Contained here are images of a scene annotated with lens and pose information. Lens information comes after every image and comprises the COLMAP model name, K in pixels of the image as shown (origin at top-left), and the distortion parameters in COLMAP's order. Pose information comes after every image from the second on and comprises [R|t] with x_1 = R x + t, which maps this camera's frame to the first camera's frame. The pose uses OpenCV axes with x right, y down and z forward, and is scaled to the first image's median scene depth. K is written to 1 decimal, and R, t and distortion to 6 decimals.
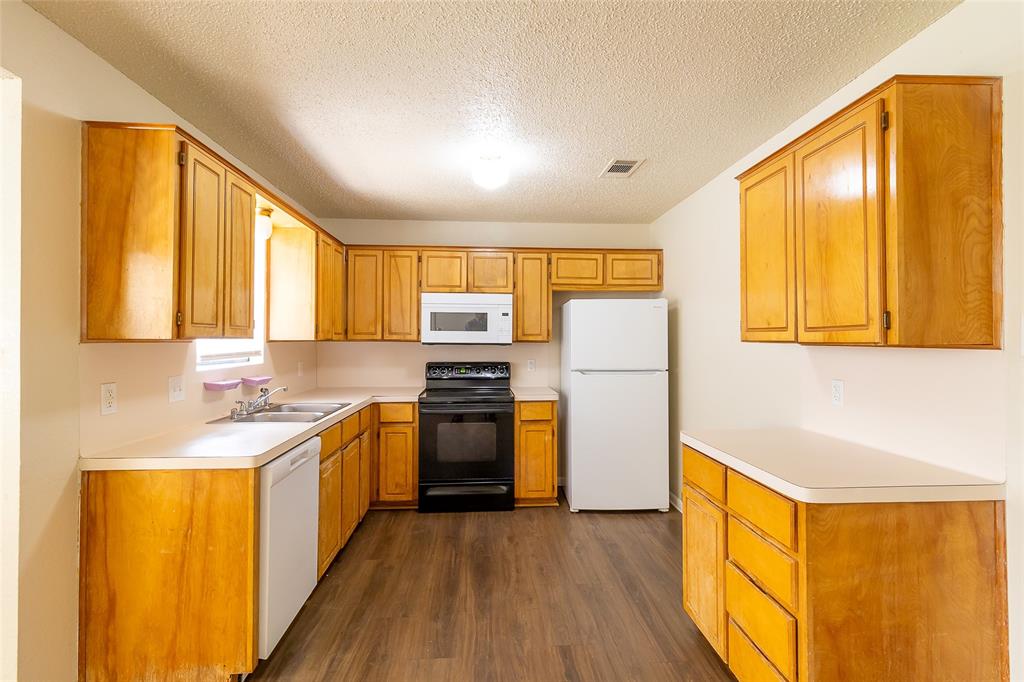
lens RADIAL K [[492.0, 0, 516.6], [0, 492.0, 338.1], [0, 0, 1]] dist [0.003458, -0.000076]
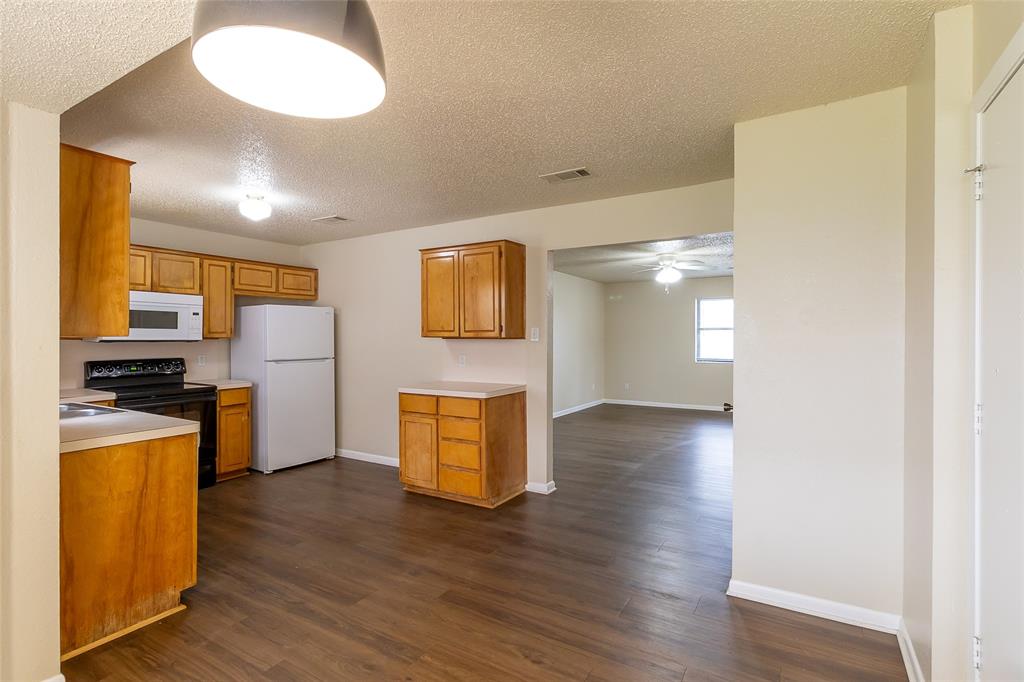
lens RADIAL K [[492.0, 0, 516.6], [0, 492.0, 338.1], [0, 0, 1]] dist [0.003458, -0.000076]
pose [[0.567921, -0.005367, 0.823066, -0.551218], [0.000277, 0.999980, 0.006330, -0.000634], [-0.823083, -0.003367, 0.567911, -0.231711]]
